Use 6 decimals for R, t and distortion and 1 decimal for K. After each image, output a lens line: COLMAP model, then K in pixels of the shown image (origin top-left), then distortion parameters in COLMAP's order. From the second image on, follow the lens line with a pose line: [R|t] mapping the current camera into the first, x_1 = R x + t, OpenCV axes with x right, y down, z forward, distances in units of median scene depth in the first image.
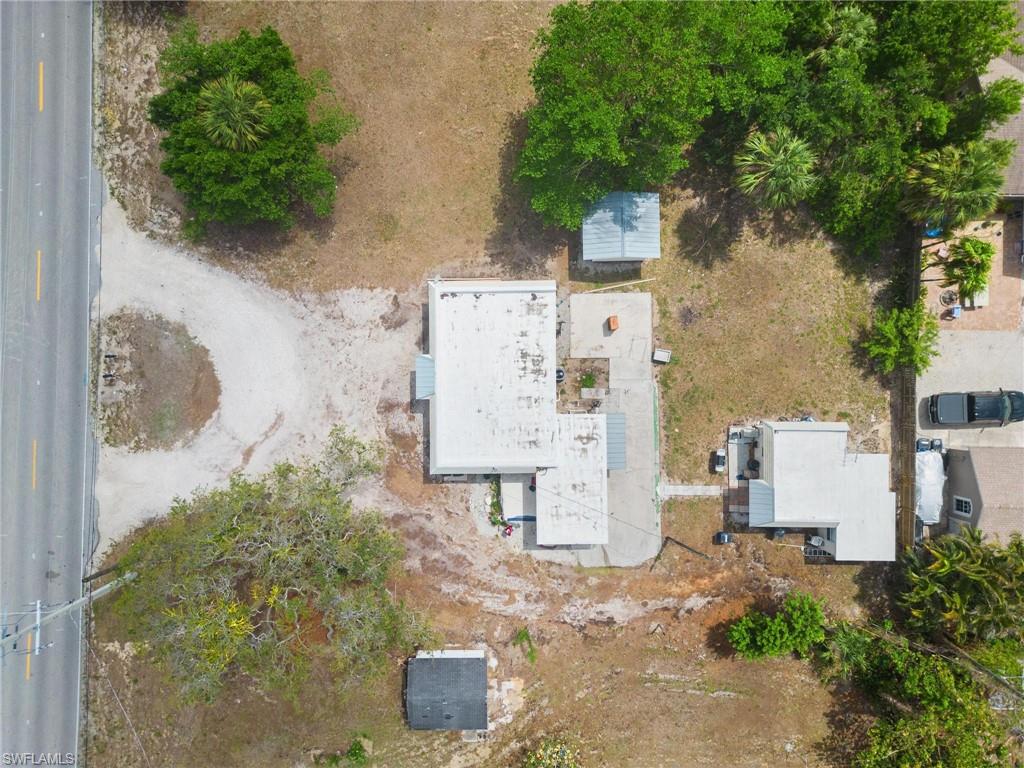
lens RADIAL K [[711.7, 0, 508.9], [0, 711.7, 386.0], [0, 0, 1]] dist [0.083122, -0.088652]
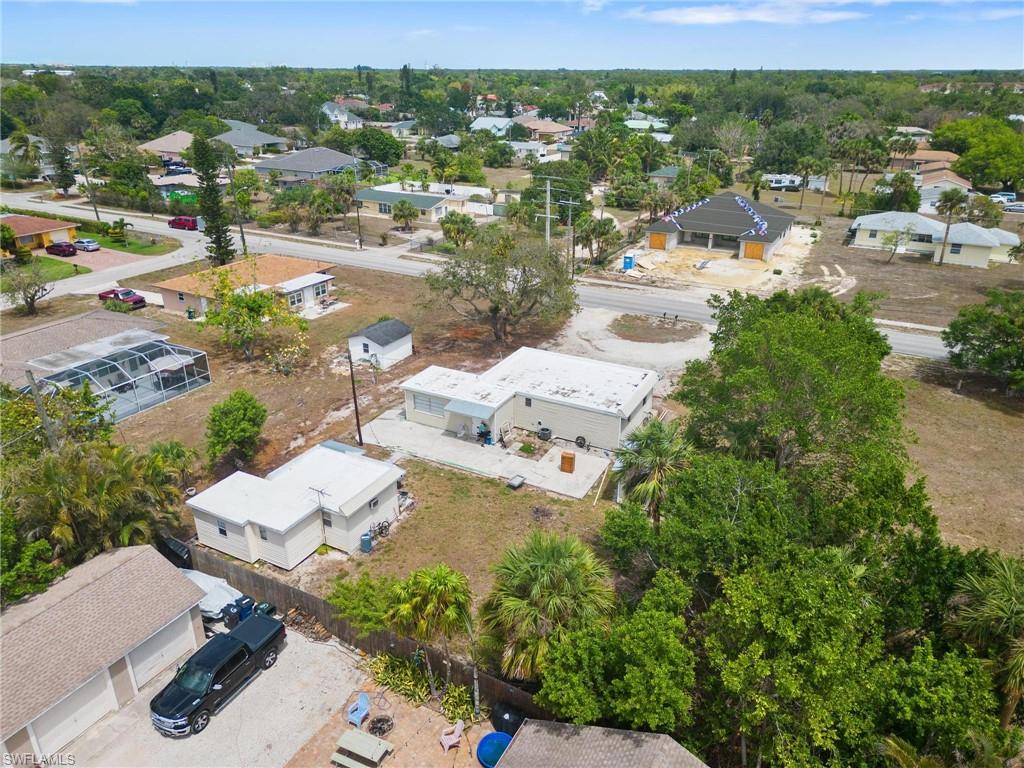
lens RADIAL K [[711.7, 0, 508.9], [0, 711.7, 386.0], [0, 0, 1]] dist [0.083122, -0.088652]
pose [[-0.472249, 0.352438, -0.807941, 0.940962], [-0.881461, -0.186149, 0.434021, -0.422324], [0.002568, 0.917135, 0.398569, 0.498888]]
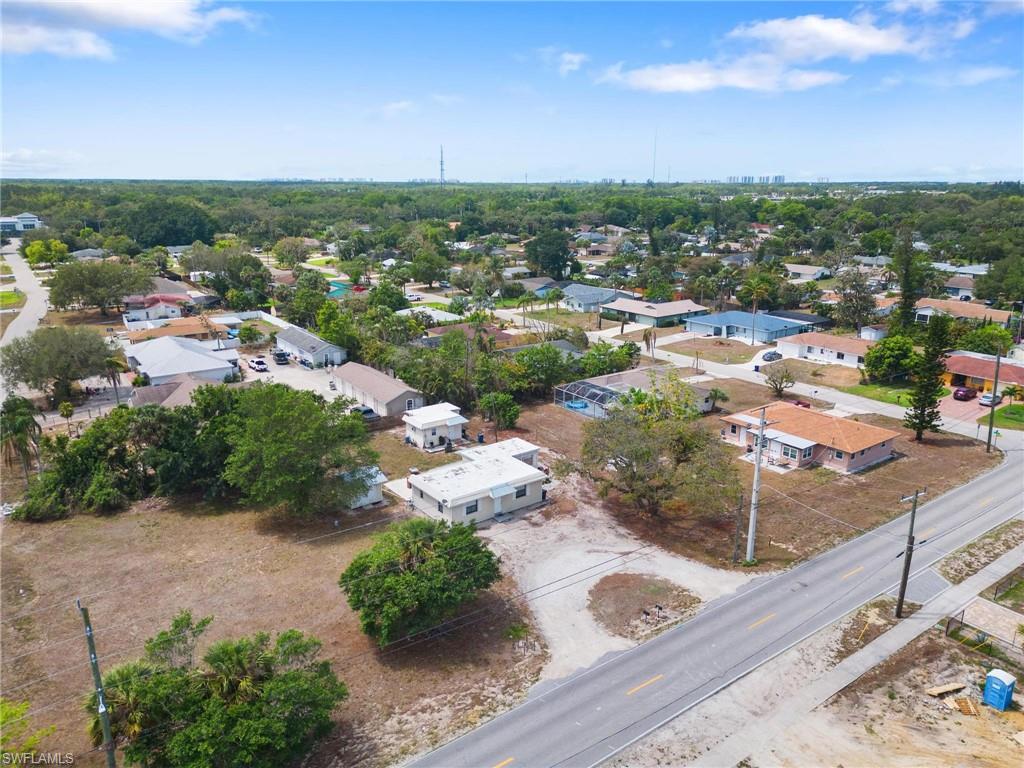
lens RADIAL K [[711.7, 0, 508.9], [0, 711.7, 386.0], [0, 0, 1]] dist [0.083122, -0.088652]
pose [[-0.590755, -0.223441, 0.775295, -1.217654], [0.806799, -0.152691, 0.570755, -0.812861], [-0.009150, 0.962683, 0.270475, 0.328156]]
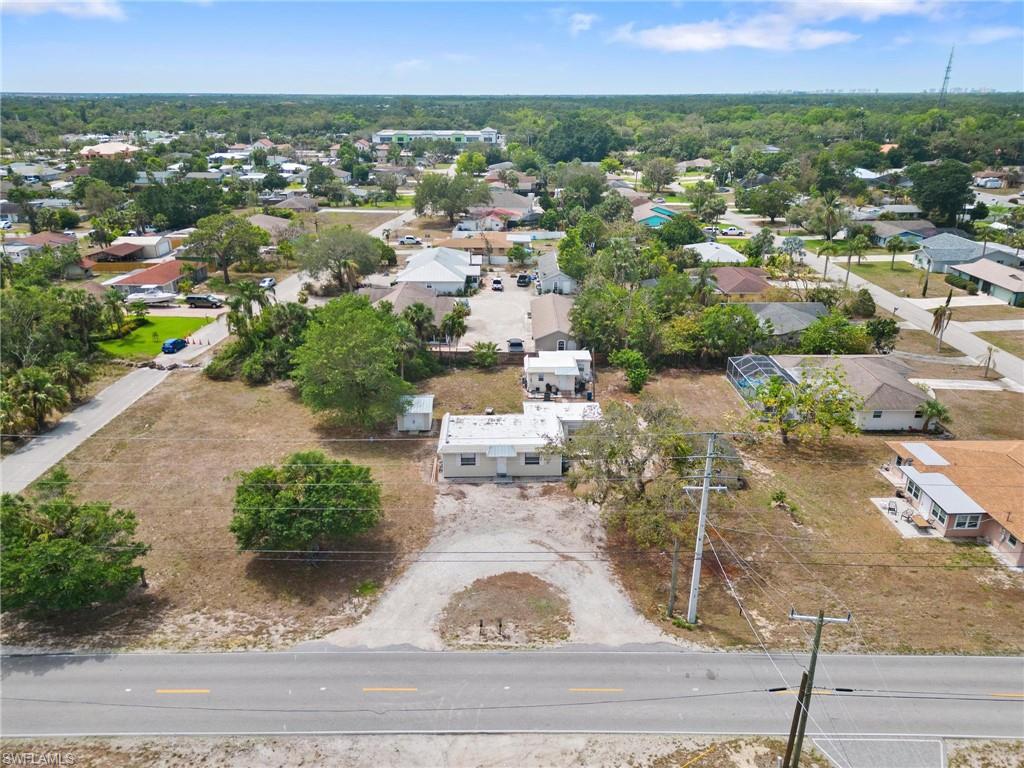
lens RADIAL K [[711.7, 0, 508.9], [0, 711.7, 386.0], [0, 0, 1]] dist [0.083122, -0.088652]
pose [[-0.008265, -0.376185, 0.926508, -1.346140], [0.999946, 0.002707, 0.010020, -0.012167], [-0.006277, 0.926541, 0.376143, 0.298067]]
